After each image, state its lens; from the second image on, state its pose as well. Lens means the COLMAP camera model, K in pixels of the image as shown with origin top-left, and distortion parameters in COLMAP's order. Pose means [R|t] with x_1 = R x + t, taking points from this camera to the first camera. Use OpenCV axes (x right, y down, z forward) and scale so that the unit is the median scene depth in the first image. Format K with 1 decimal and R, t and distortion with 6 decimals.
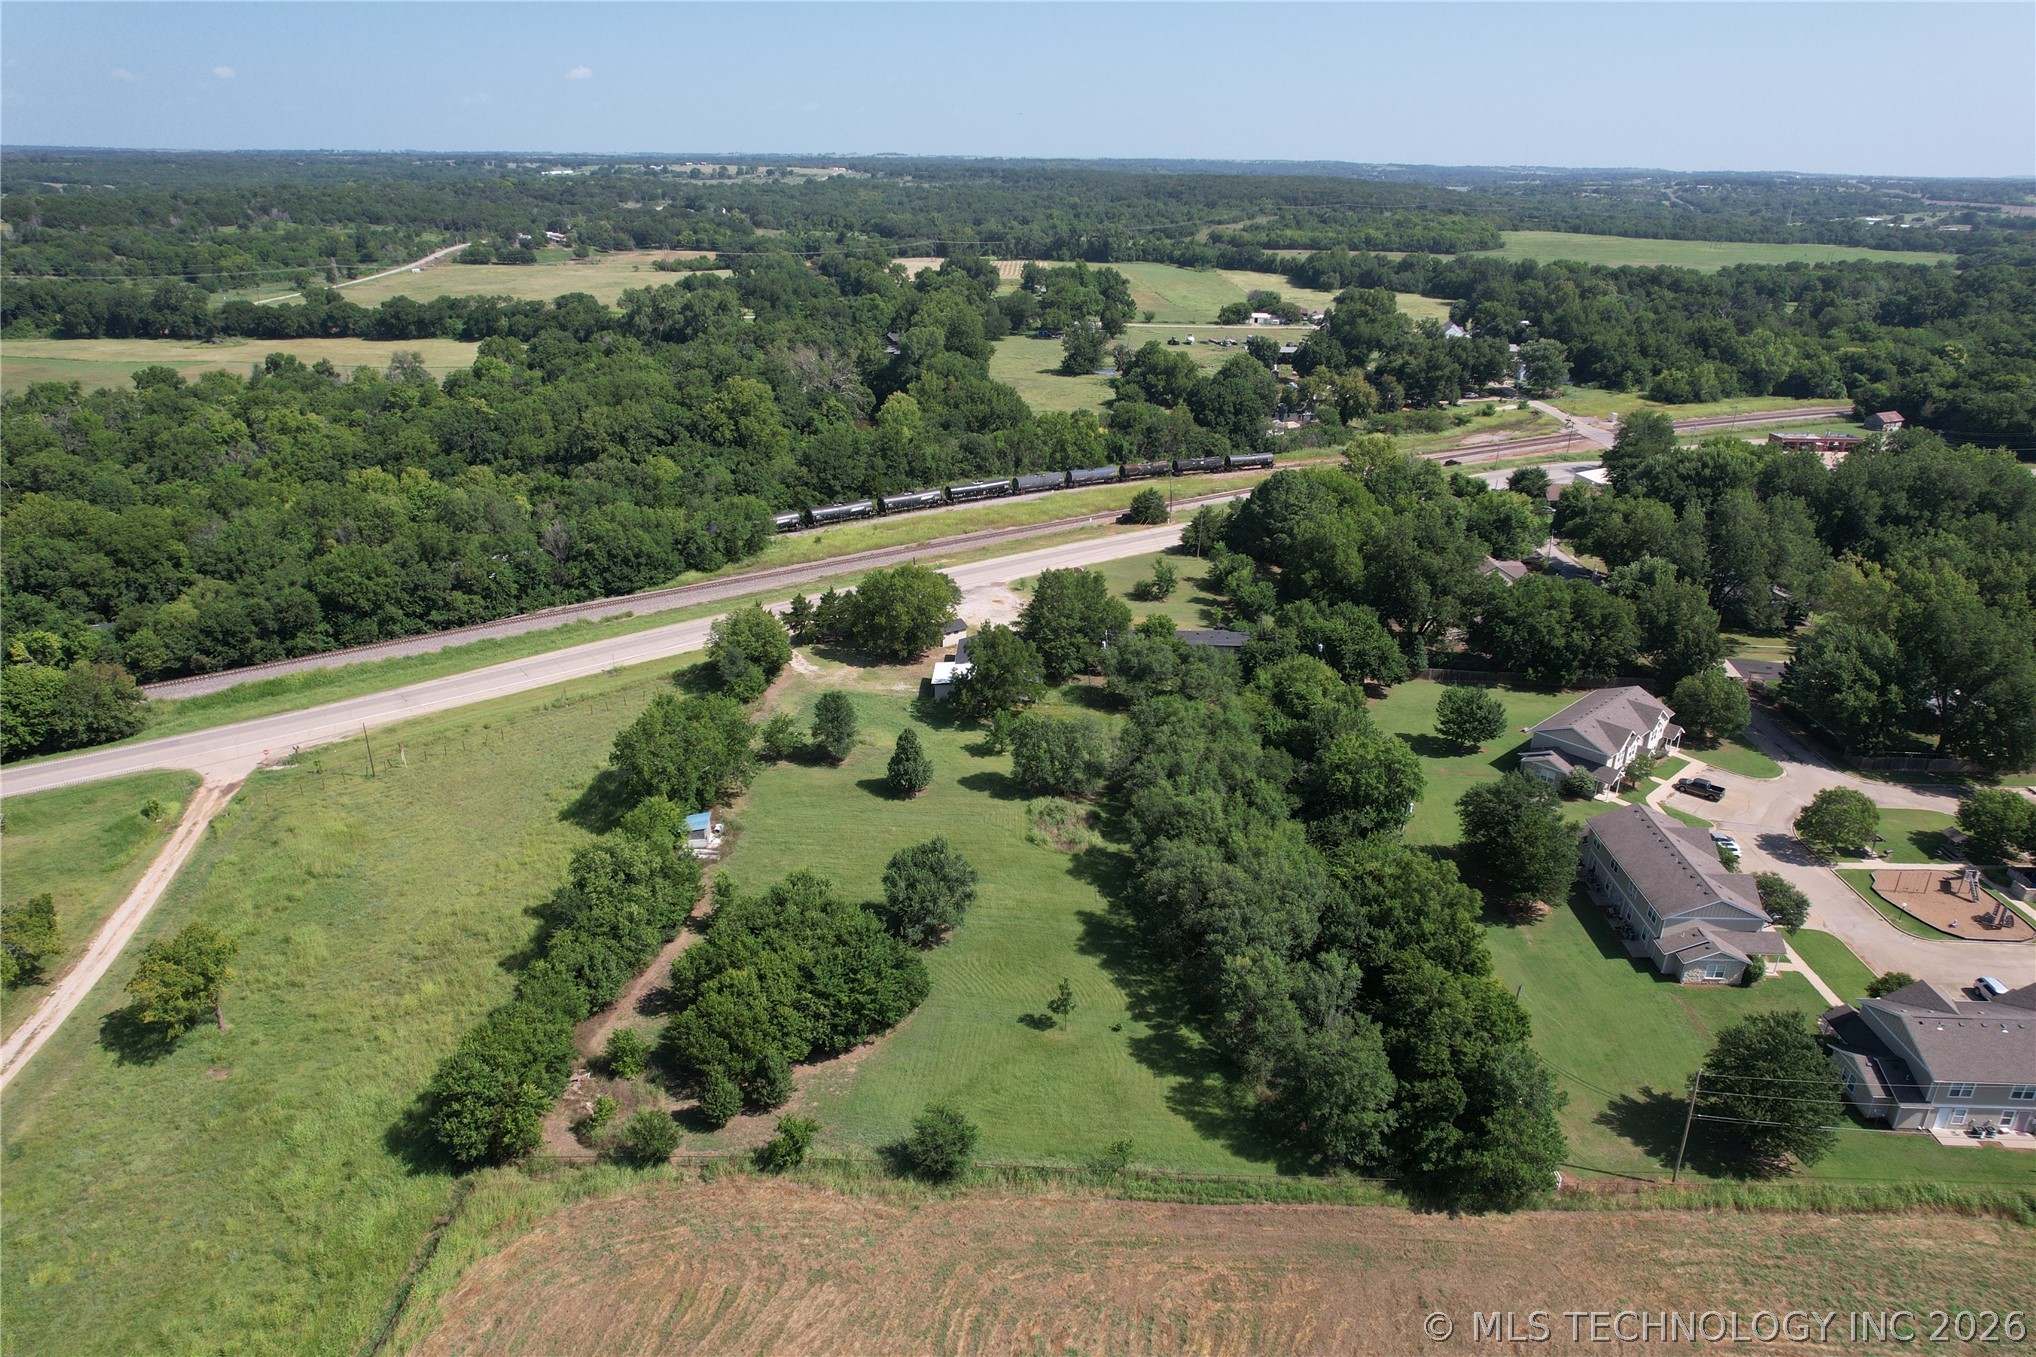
lens RADIAL K [[1289.4, 0, 1027.1], [0, 1289.4, 683.1], [0, 0, 1]] dist [-0.071431, 0.056459]
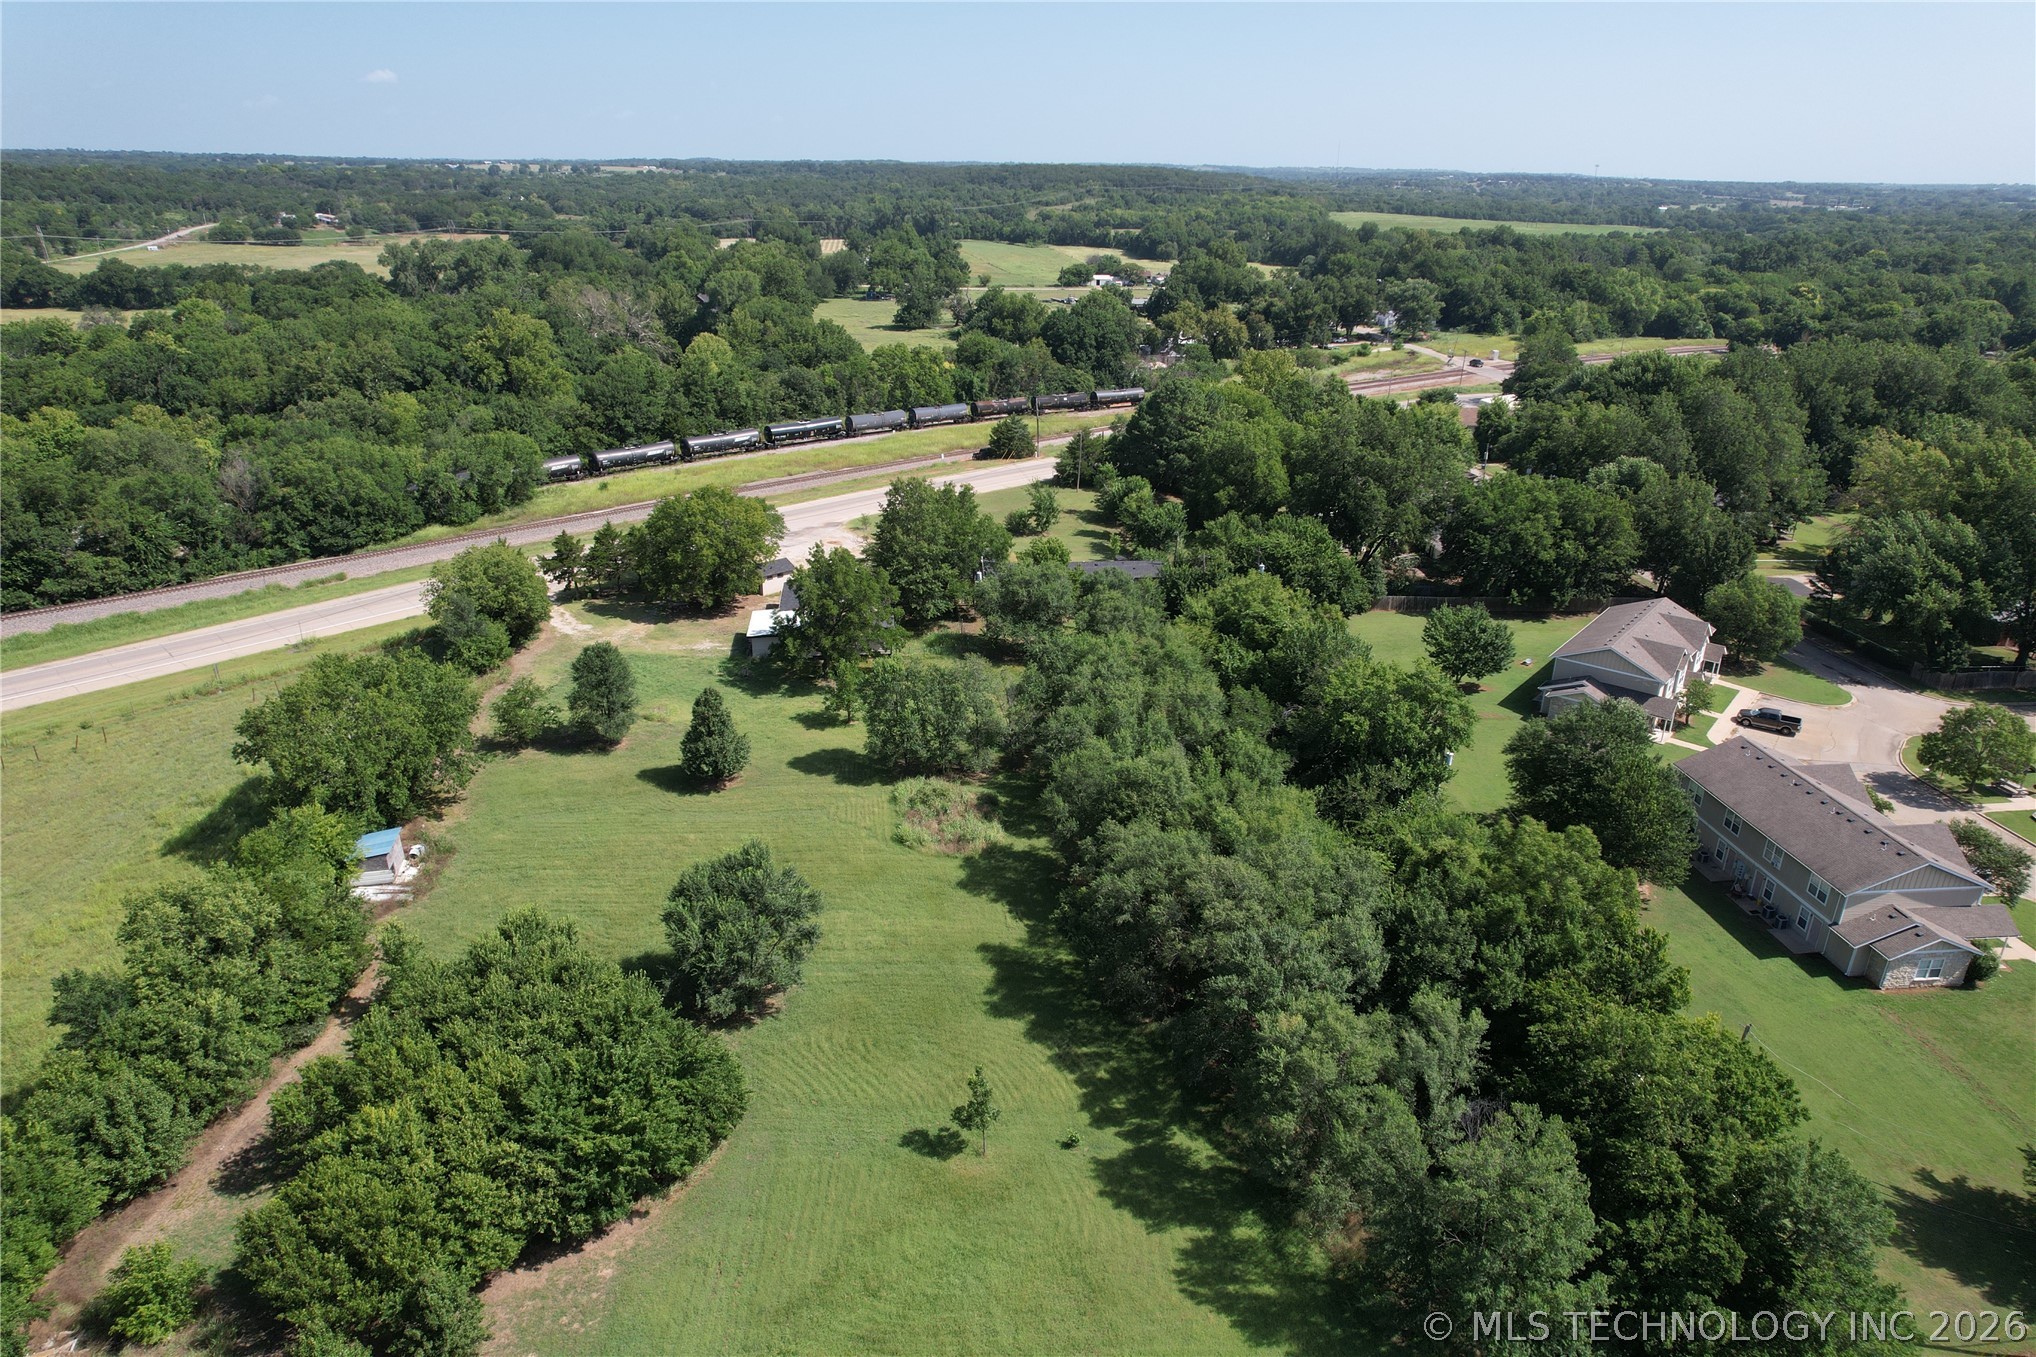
lens RADIAL K [[1289.4, 0, 1027.1], [0, 1289.4, 683.1], [0, 0, 1]] dist [-0.071431, 0.056459]
pose [[0.991352, -0.048065, 0.122108, -0.008066], [0.048683, 0.998812, -0.002088, 0.039753], [-0.121863, 0.008015, 0.992515, 0.290637]]
